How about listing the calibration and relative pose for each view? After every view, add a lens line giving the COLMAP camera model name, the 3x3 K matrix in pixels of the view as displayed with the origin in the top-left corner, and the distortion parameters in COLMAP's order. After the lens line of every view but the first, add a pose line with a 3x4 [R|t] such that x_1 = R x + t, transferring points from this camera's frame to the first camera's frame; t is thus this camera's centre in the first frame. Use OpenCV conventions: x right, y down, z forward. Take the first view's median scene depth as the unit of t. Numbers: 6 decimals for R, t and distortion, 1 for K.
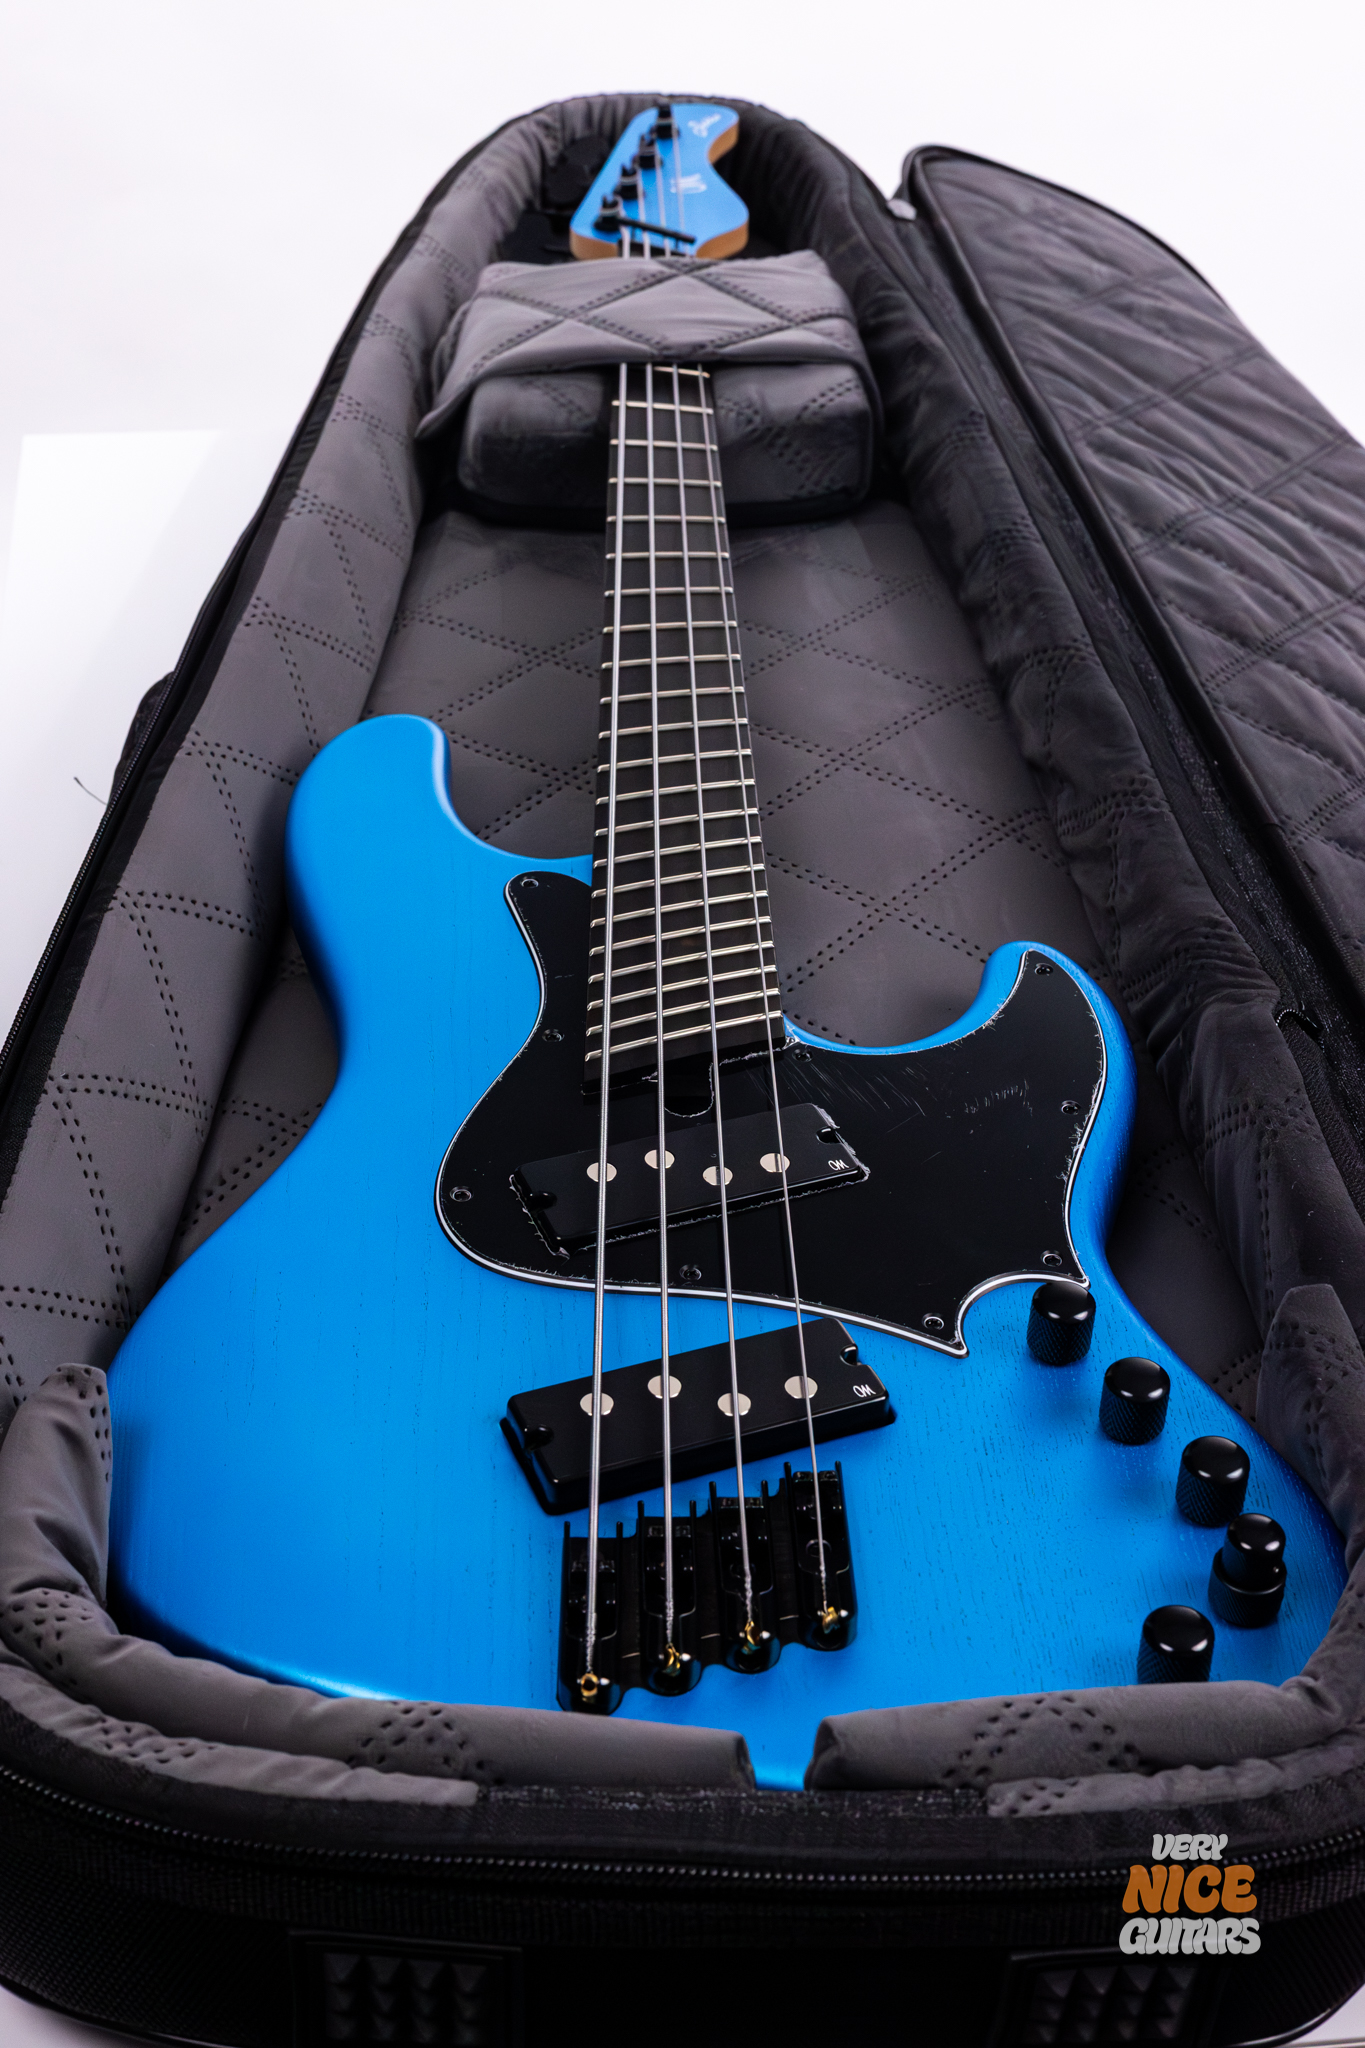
lens RADIAL K [[3194.3, 0, 682.5], [0, 3194.3, 1024.0], [0, 0, 1]] dist [-0.022167, -0.002939]
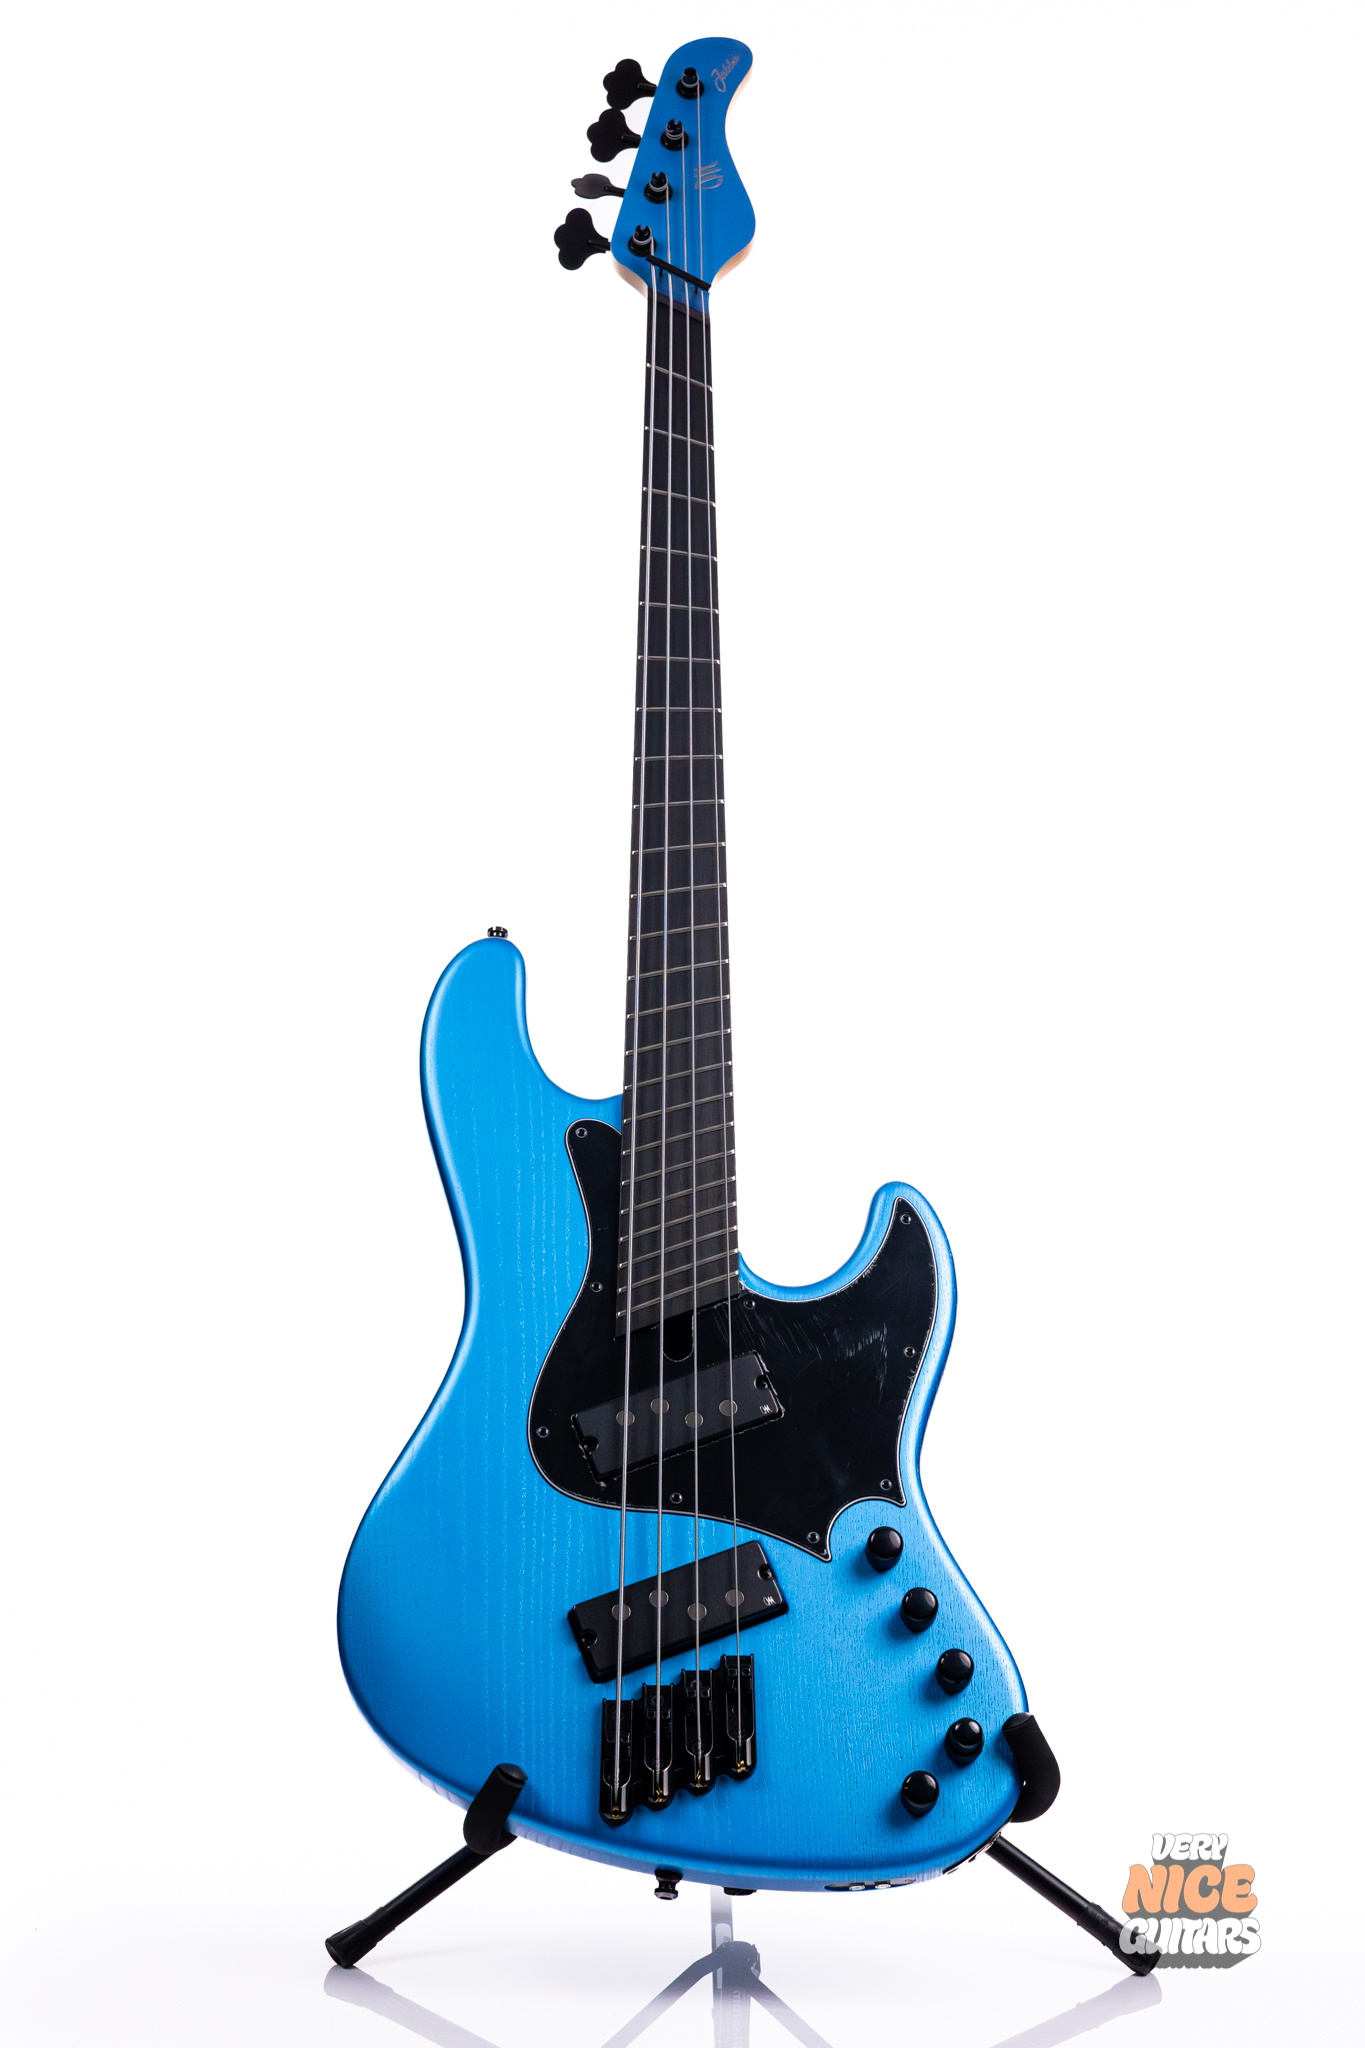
lens RADIAL K [[3194.3, 0, 682.5], [0, 3194.3, 1024.0], [0, 0, 1]] dist [-0.022167, -0.002939]
pose [[0.999714, 0.019124, -0.014378, 0.024992], [-0.010819, 0.897307, 0.441274, -0.878368], [0.021340, -0.440992, 0.897257, -0.421335]]
